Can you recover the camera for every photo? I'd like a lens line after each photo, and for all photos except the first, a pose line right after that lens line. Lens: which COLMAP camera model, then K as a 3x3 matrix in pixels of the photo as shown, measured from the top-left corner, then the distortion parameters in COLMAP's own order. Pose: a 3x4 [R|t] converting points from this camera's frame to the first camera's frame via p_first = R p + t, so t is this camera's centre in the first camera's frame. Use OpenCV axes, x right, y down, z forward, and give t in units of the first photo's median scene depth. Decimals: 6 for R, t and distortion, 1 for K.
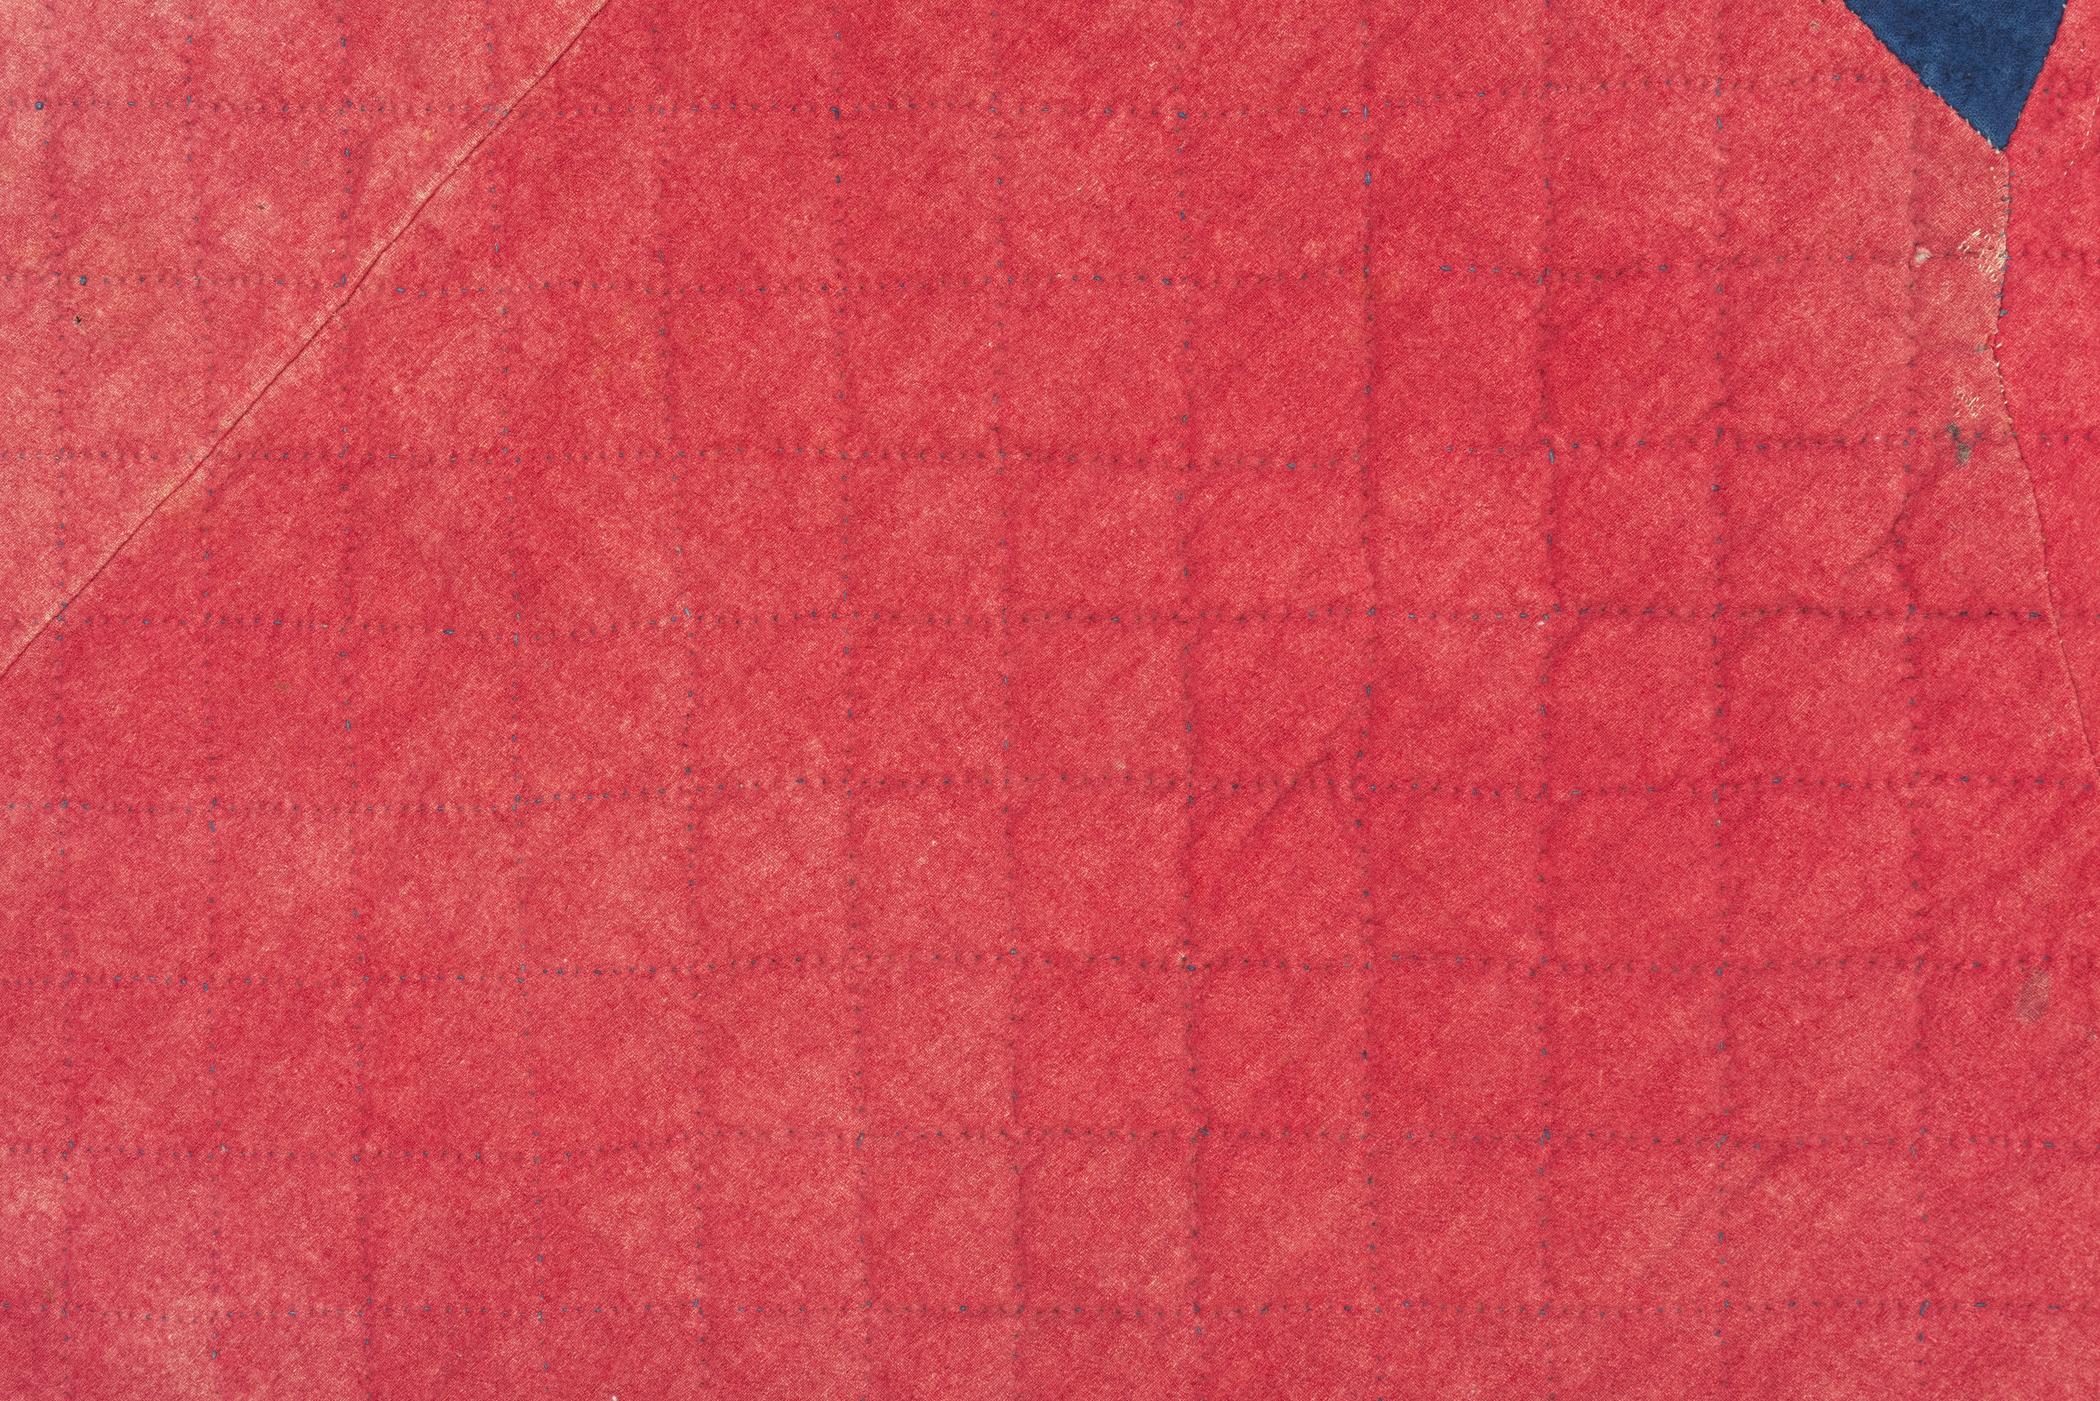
lens RADIAL K [[3803.6, 0, 1051.6], [0, 3803.6, 703.5], [0, 0, 1]] dist [0.000622, 0.000000]
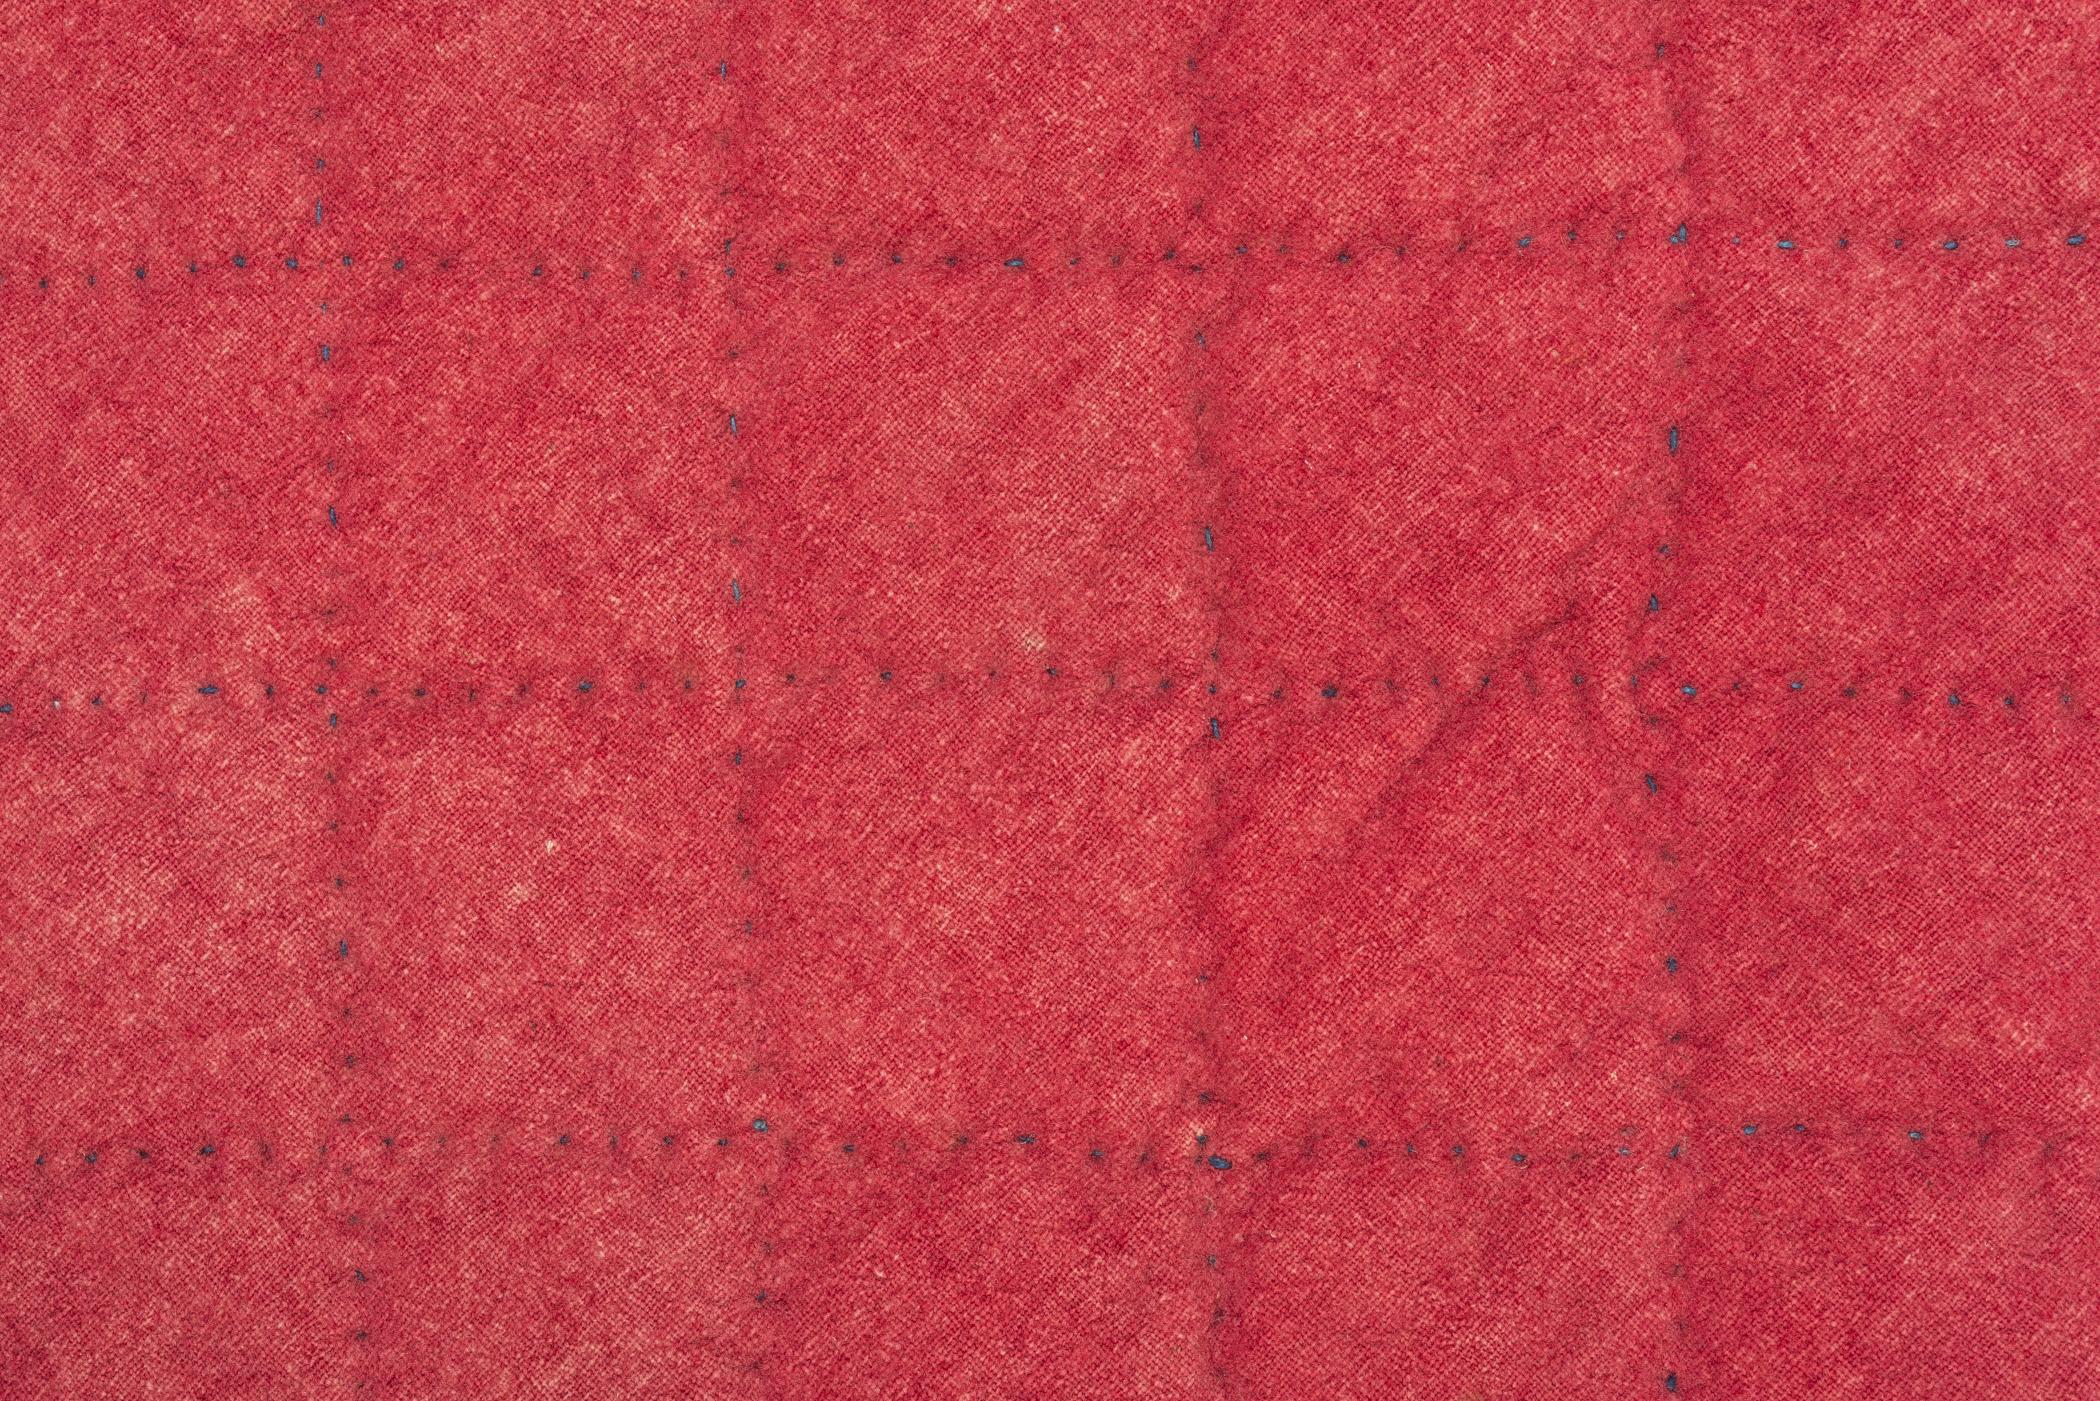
lens RADIAL K [[3803.6, 0, 1048.0], [0, 3803.6, 699.1], [0, 0, 1]] dist [0.000622, 0.000000]
pose [[0.999344, -0.009757, 0.034869, 0.006166], [0.009489, 0.999924, 0.007828, 0.019247], [-0.034943, -0.007492, 0.999361, 0.614852]]
